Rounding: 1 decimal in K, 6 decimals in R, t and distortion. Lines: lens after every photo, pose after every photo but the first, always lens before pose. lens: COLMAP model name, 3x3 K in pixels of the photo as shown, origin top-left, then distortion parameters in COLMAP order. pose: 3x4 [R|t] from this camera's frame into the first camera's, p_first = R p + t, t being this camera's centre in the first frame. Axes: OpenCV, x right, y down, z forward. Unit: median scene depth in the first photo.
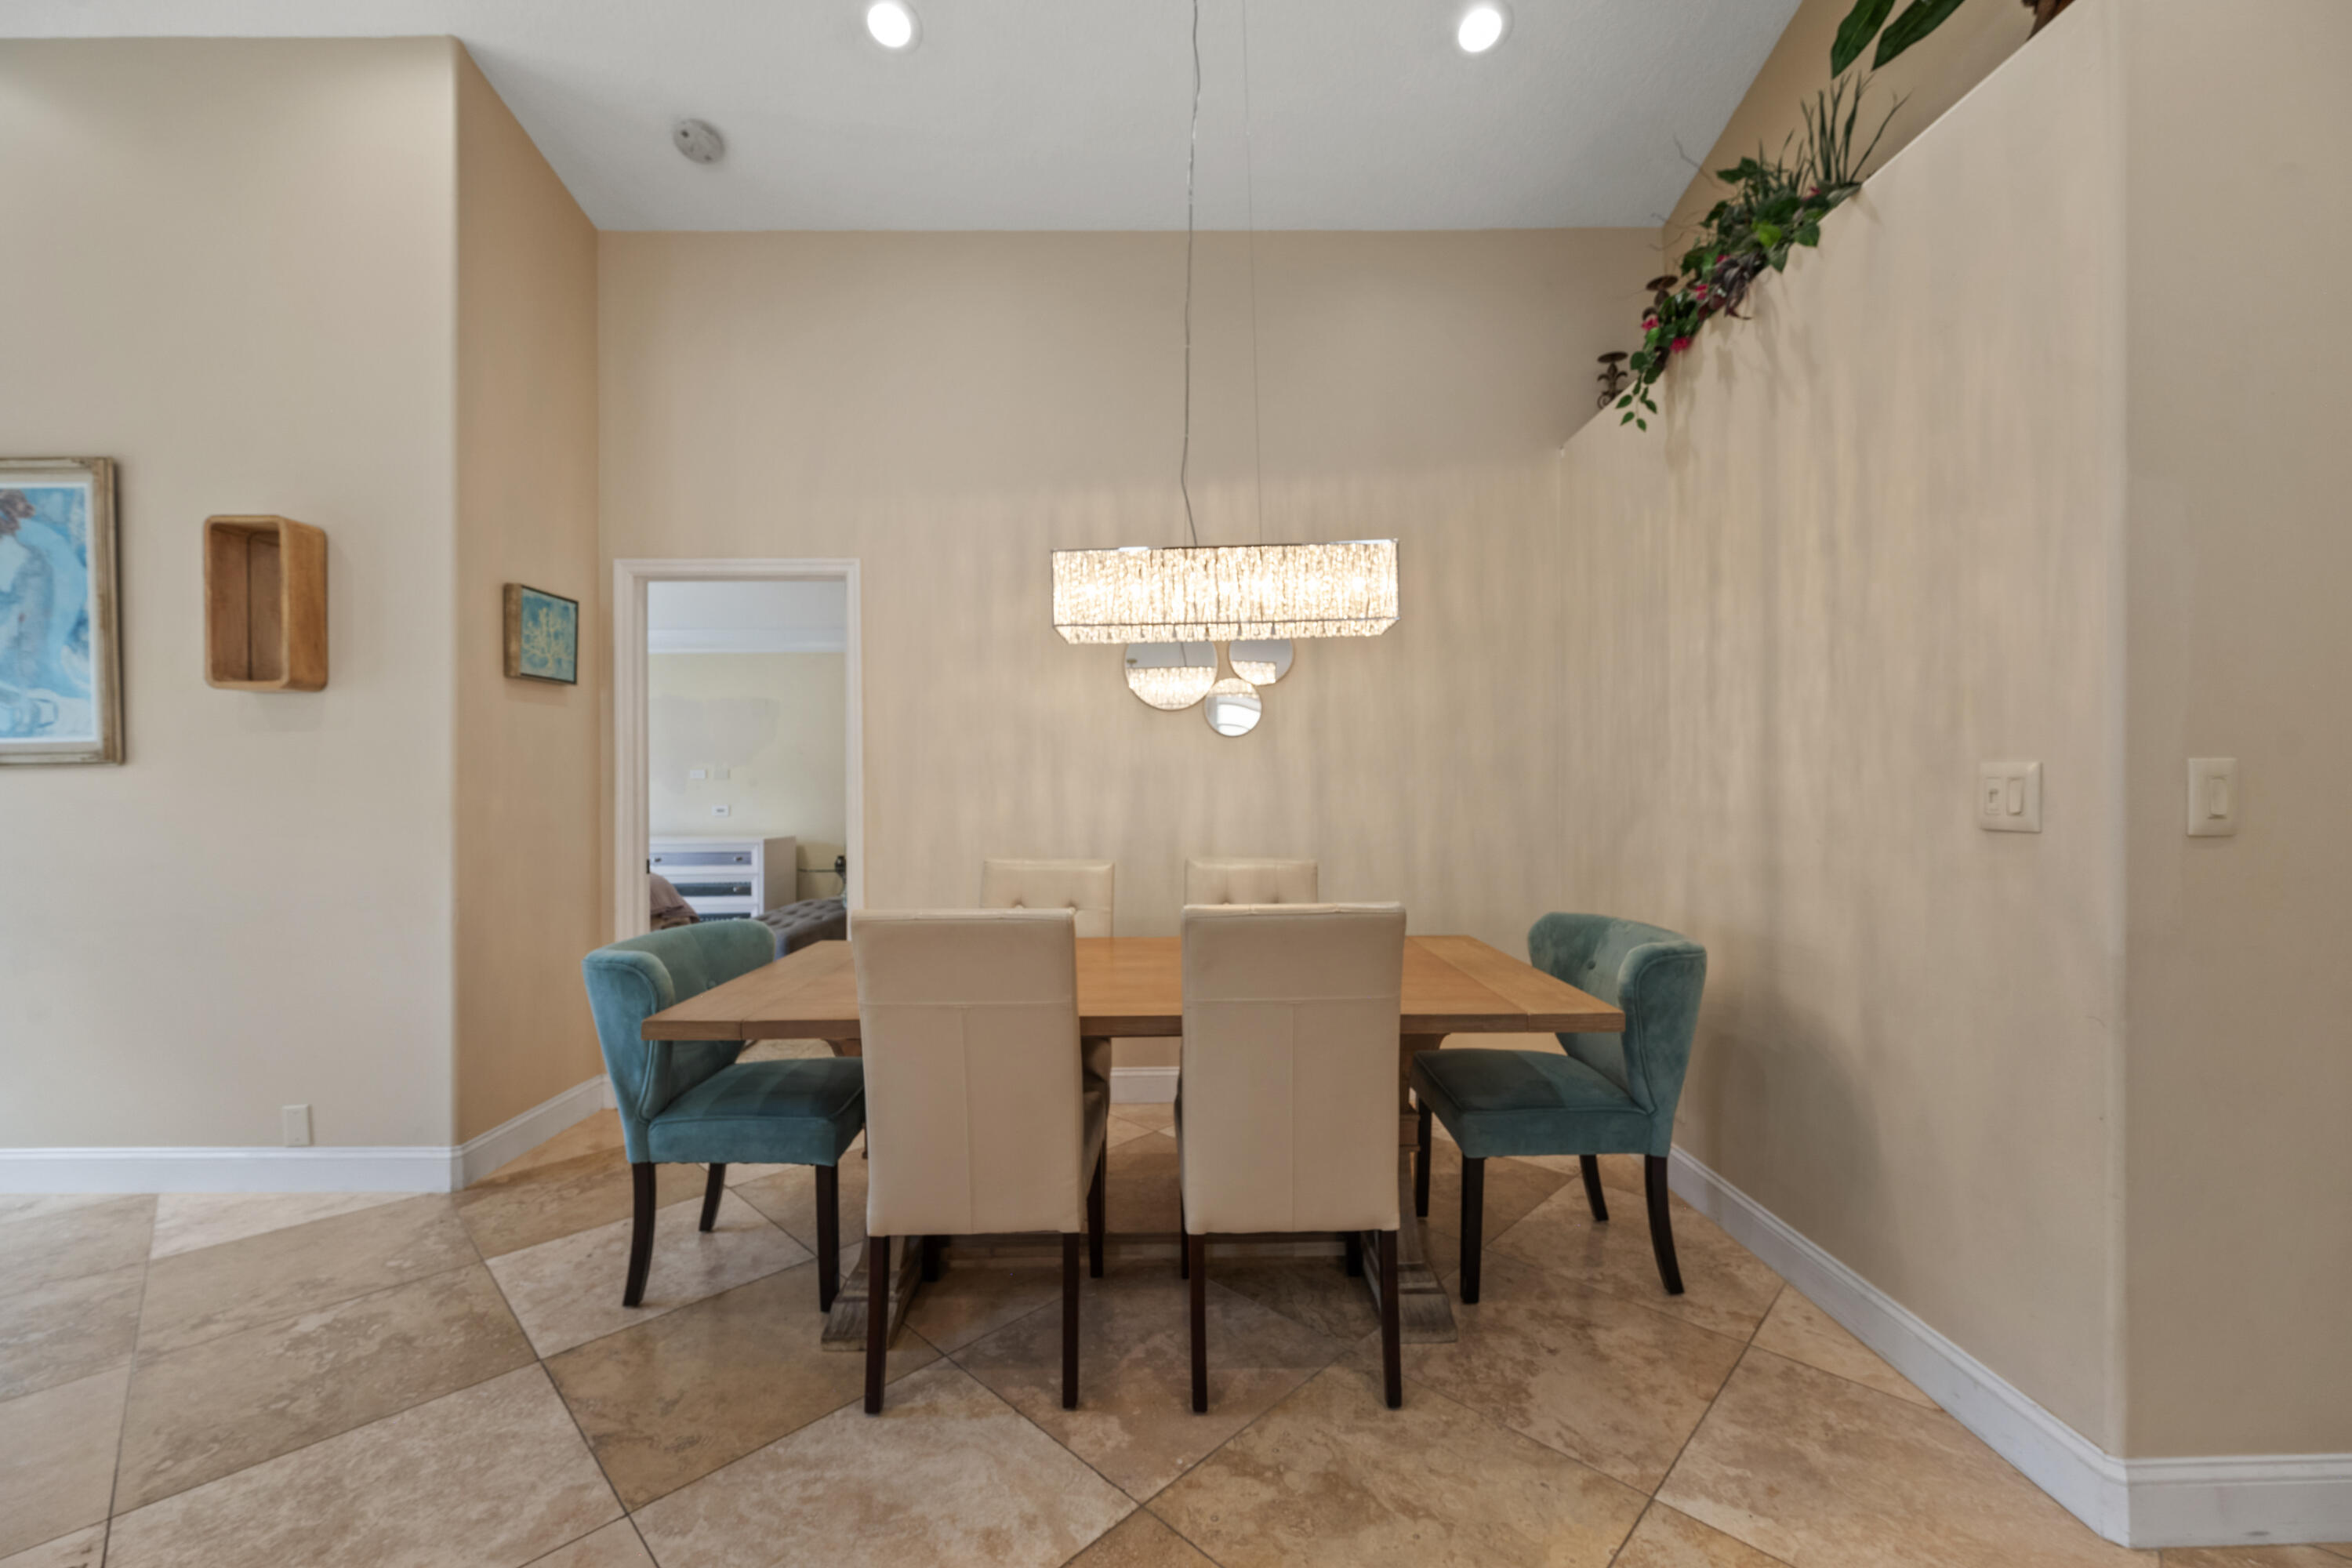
lens RADIAL K [[935.0, 0, 1193.2], [0, 935.0, 792.4], [0, 0, 1]] dist [-0.003101, -0.000120]
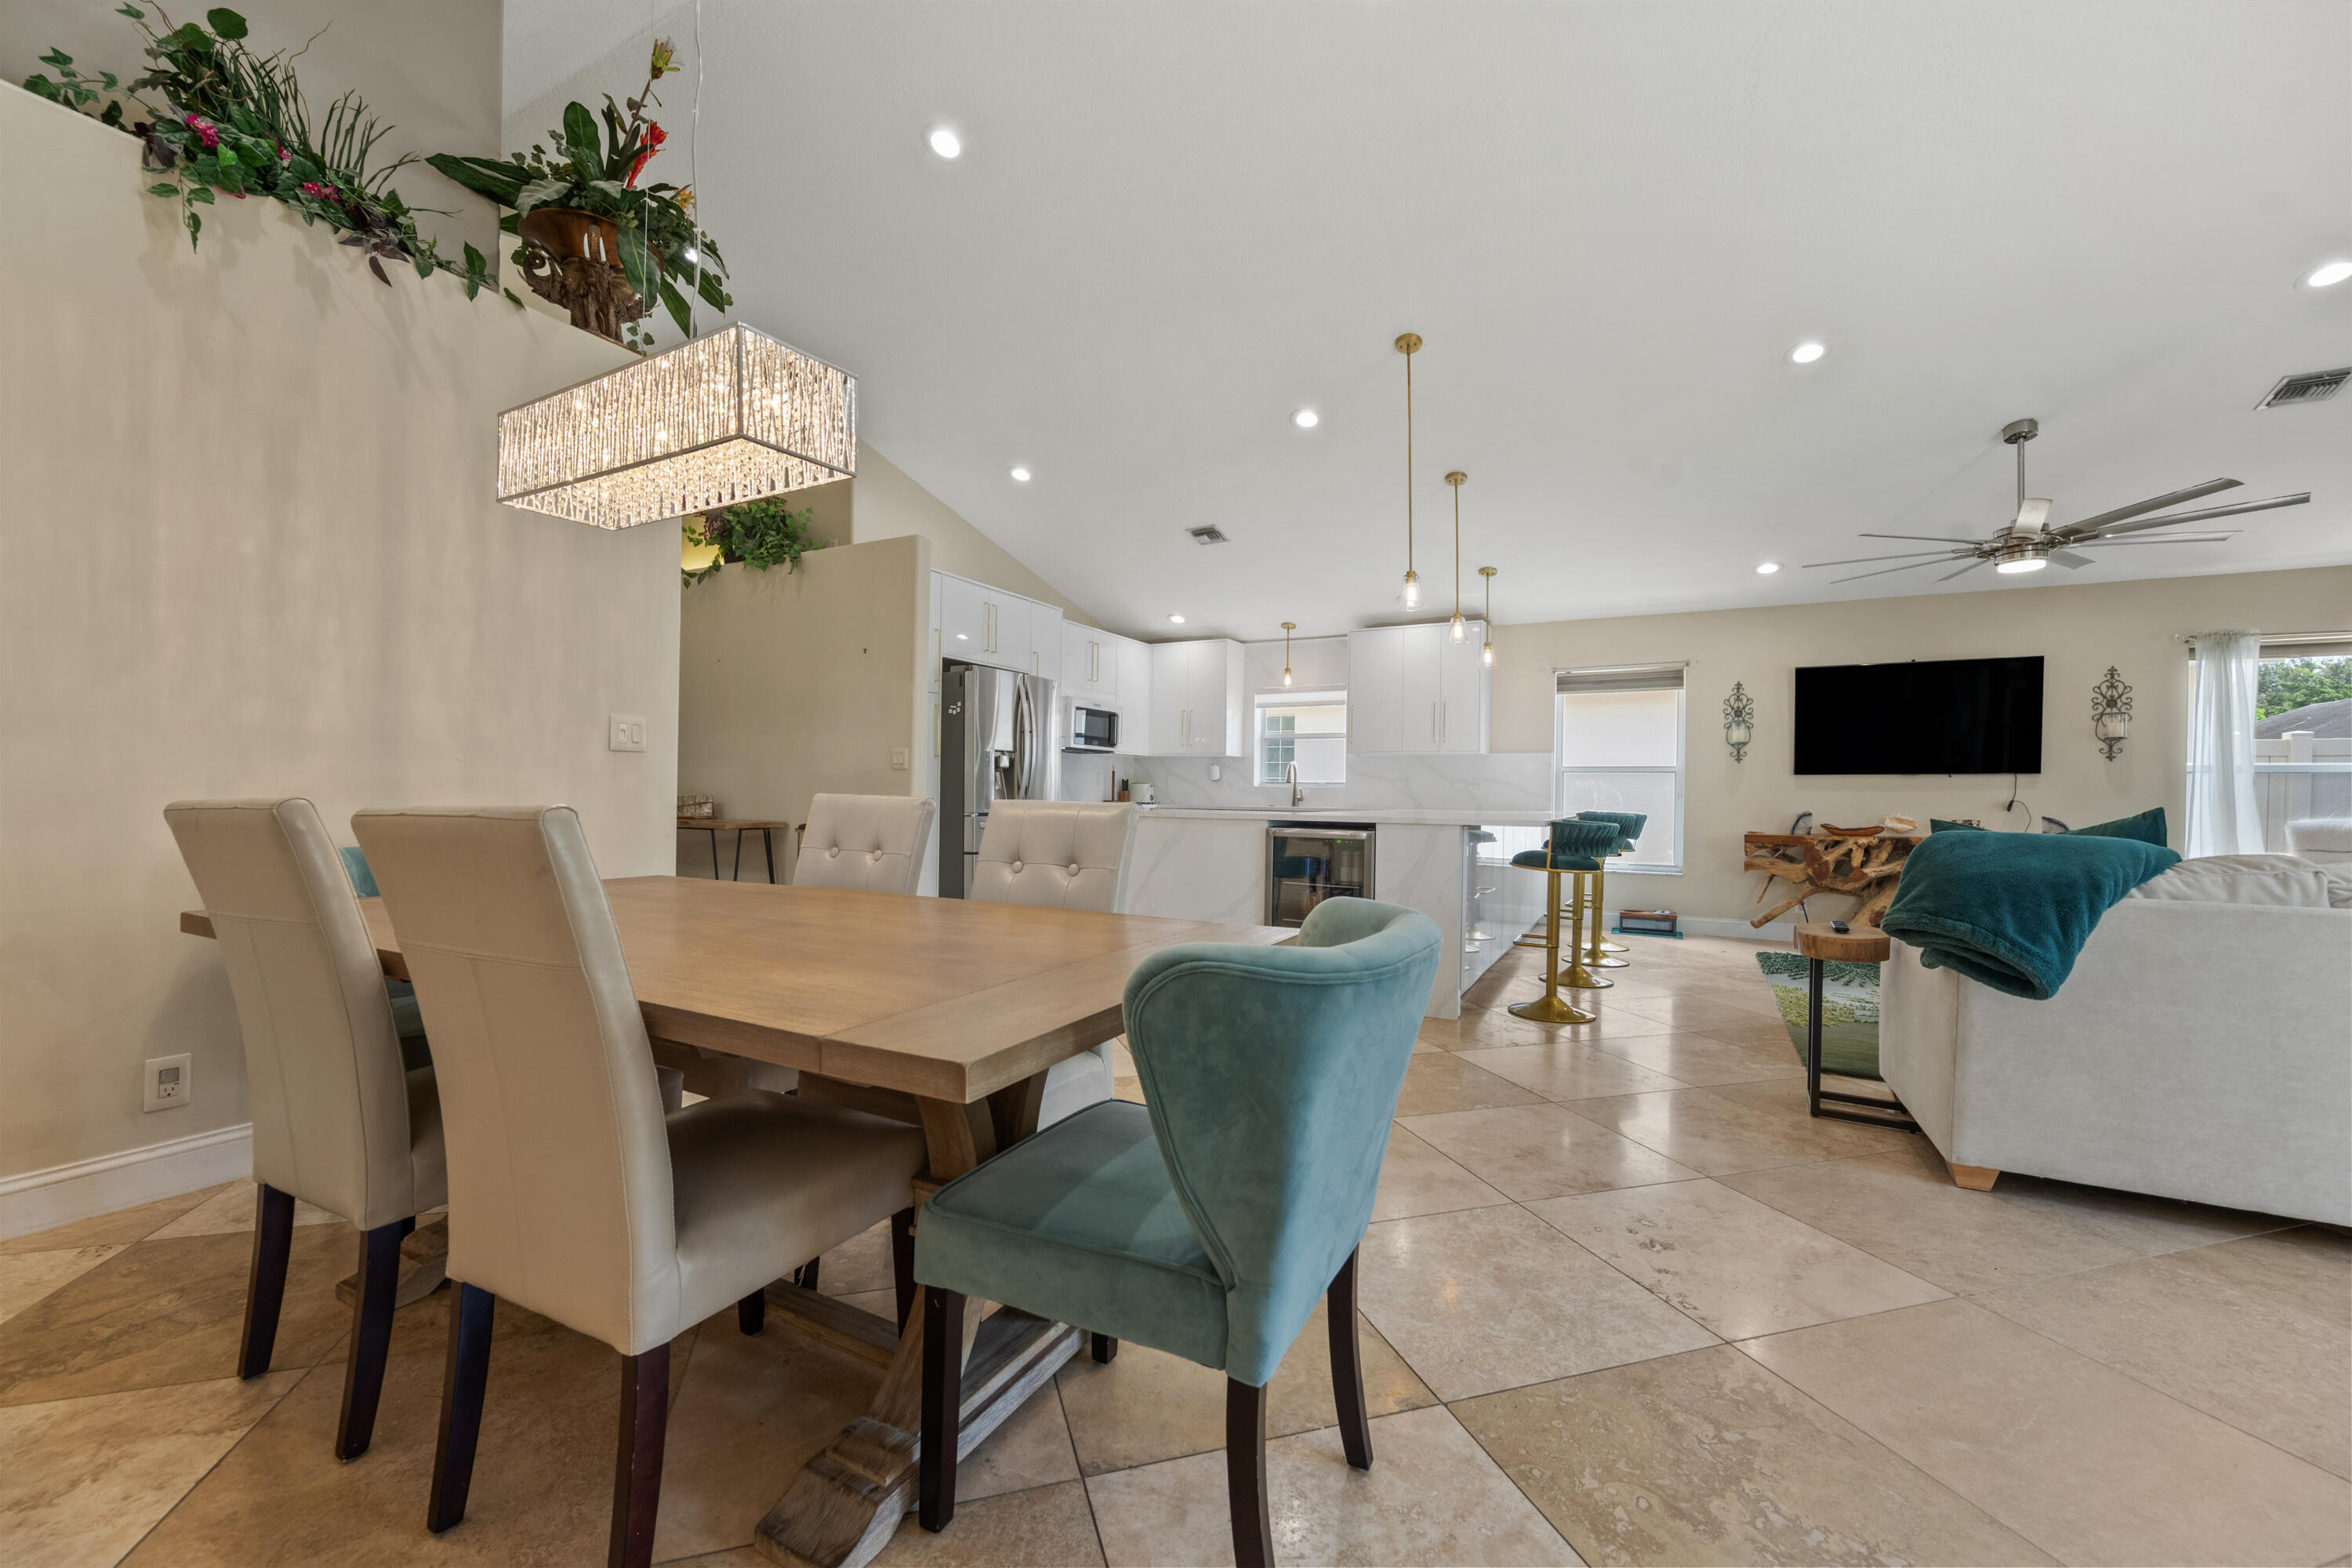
lens RADIAL K [[935.0, 0, 1173.2], [0, 935.0, 791.1], [0, 0, 1]] dist [-0.003101, -0.000120]
pose [[-0.870357, -0.000264, 0.492421, -0.696367], [-0.001857, 0.999995, -0.002746, 0.082321], [-0.492417, -0.003305, -0.870353, 1.398794]]
